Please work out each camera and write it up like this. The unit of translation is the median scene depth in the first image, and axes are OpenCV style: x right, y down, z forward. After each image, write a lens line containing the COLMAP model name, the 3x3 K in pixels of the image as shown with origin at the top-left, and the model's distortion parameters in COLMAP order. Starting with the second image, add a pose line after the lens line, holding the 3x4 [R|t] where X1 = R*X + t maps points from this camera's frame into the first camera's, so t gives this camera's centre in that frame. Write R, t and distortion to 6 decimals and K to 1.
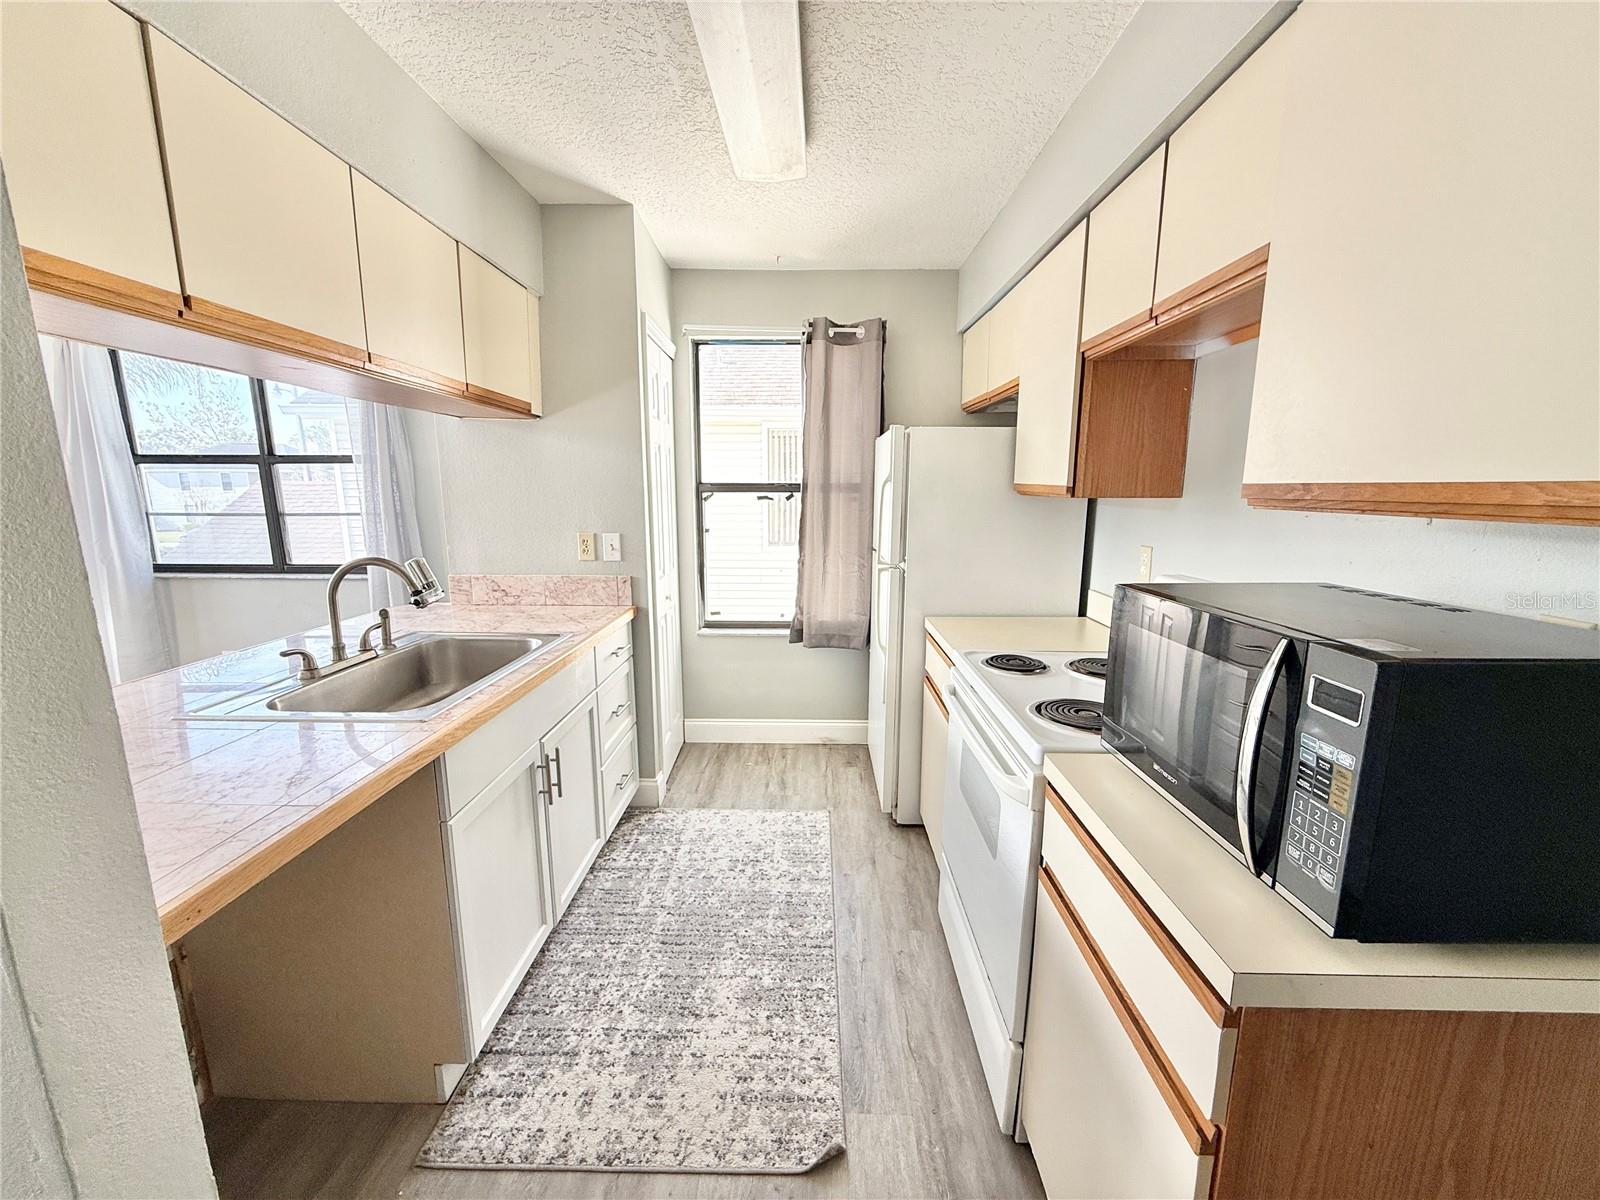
lens RADIAL K [[634.7, 0, 803.7], [0, 634.7, 606.1], [0, 0, 1]] dist [-0.009064, -0.000121]
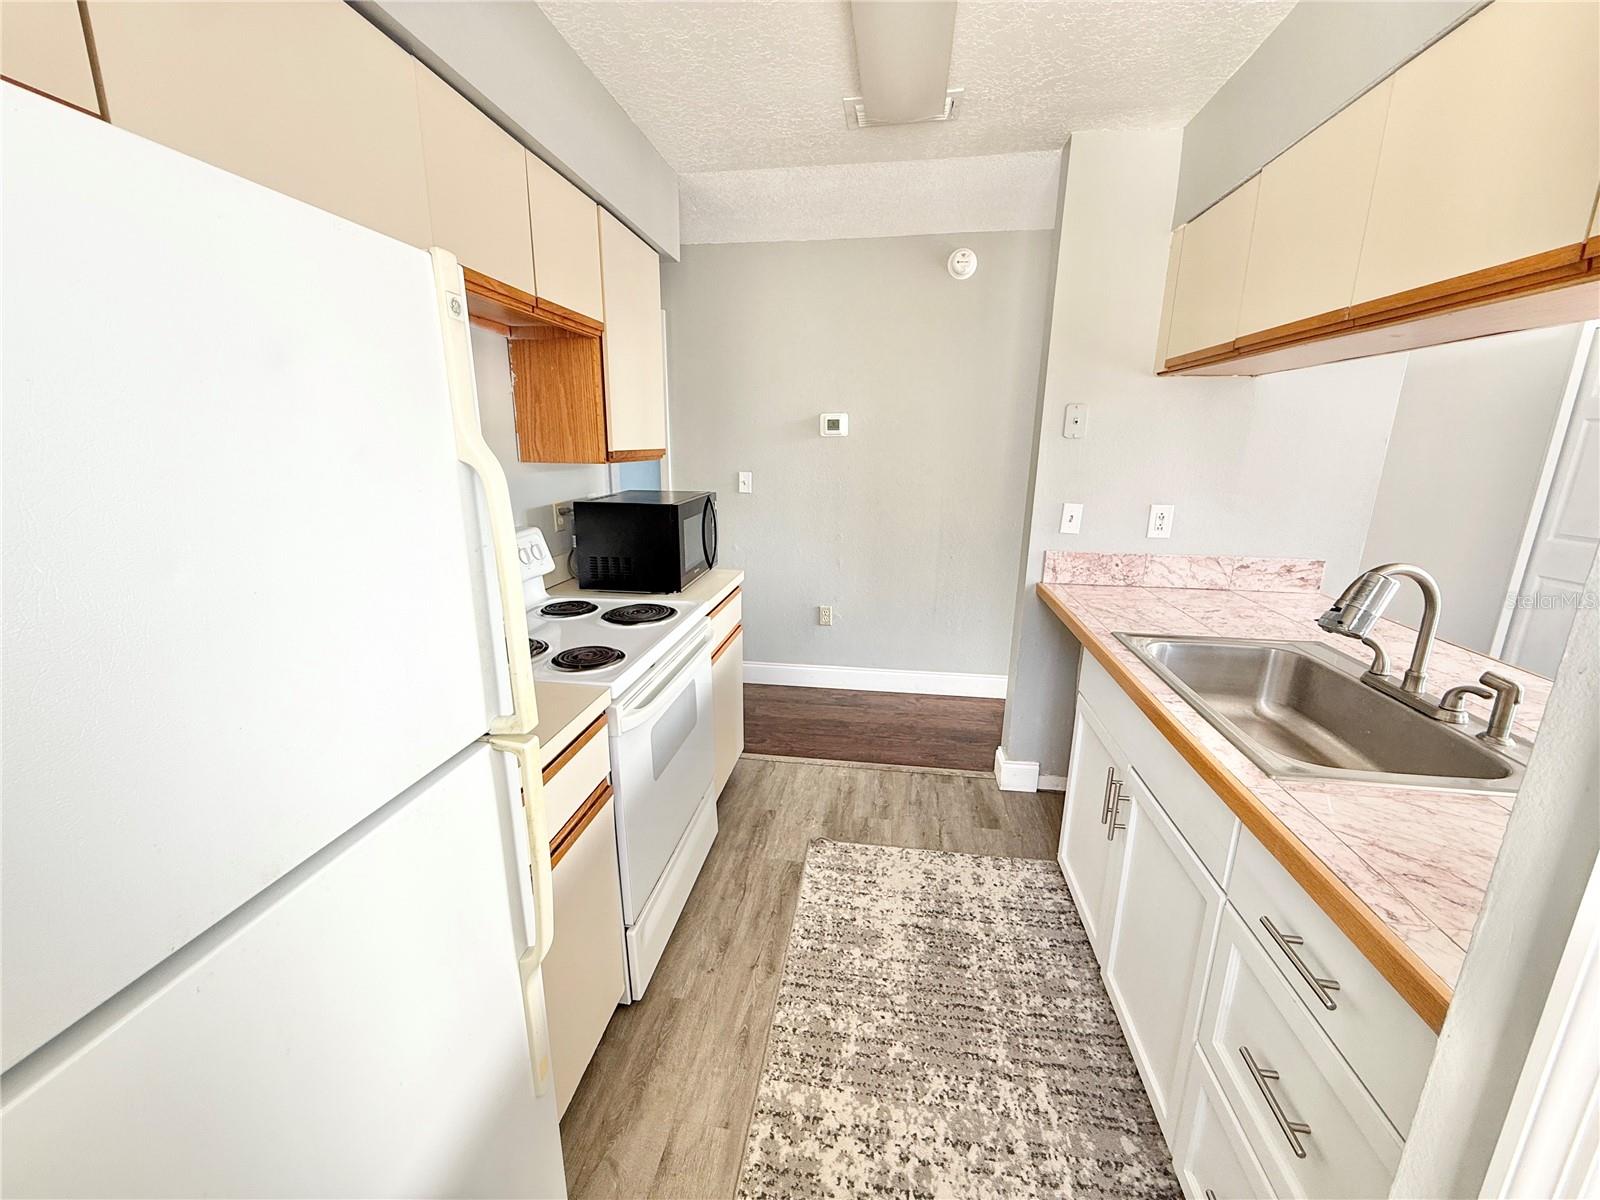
lens RADIAL K [[641.0, 0, 801.3], [0, 641.0, 602.1], [0, 0, 1]] dist [-0.001079, 0.000055]
pose [[-0.992251, -0.038531, 0.118120, -0.021725], [0.014065, 0.909751, 0.414916, -0.105700], [-0.123447, 0.413362, -0.902160, 0.523541]]
